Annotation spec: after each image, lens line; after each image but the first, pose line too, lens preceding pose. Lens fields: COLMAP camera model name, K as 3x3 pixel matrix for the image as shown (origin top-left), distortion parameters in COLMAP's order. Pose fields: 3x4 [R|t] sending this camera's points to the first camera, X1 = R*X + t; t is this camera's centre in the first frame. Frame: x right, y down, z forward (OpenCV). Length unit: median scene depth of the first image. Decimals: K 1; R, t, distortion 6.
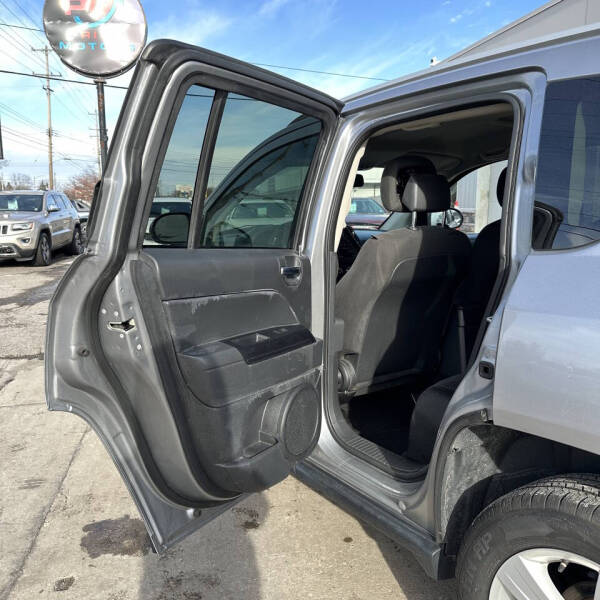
lens RADIAL K [[559.1, 0, 299.6], [0, 559.1, 297.3], [0, 0, 1]] dist [0.109355, -0.192379]
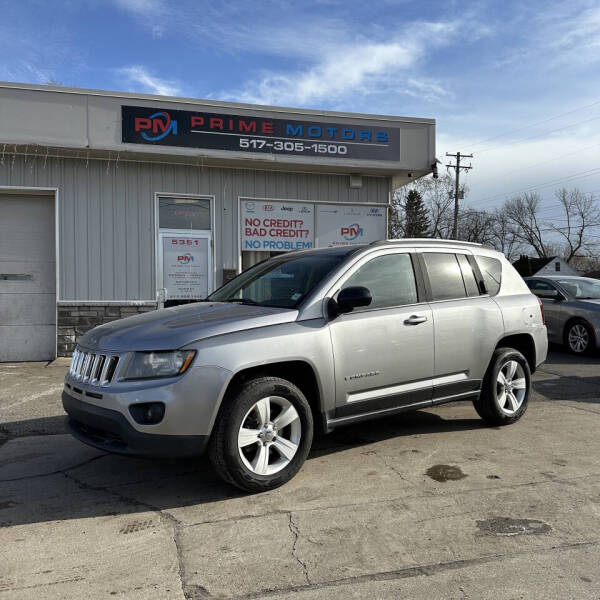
lens RADIAL K [[559.1, 0, 299.6], [0, 559.1, 297.3], [0, 0, 1]] dist [0.109355, -0.192379]
pose [[-0.074443, 0.014642, 0.997118, -0.330815], [0.166149, 0.986099, -0.002075, -0.025978], [-0.983287, 0.165515, -0.075840, 0.248679]]
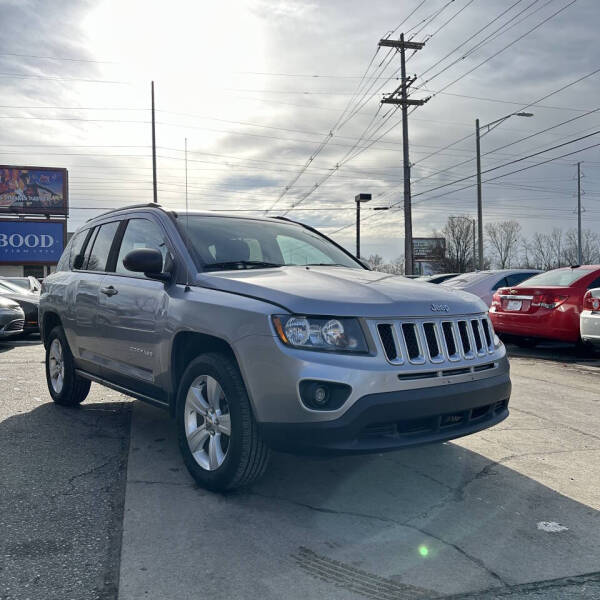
lens RADIAL K [[559.1, 0, 299.6], [0, 559.1, 297.3], [0, 0, 1]] dist [0.109355, -0.192379]
pose [[-0.996303, 0.026995, -0.081555, 0.019228], [0.012982, 0.985753, 0.167697, -0.061345], [0.084920, 0.166019, -0.982459, 0.528861]]
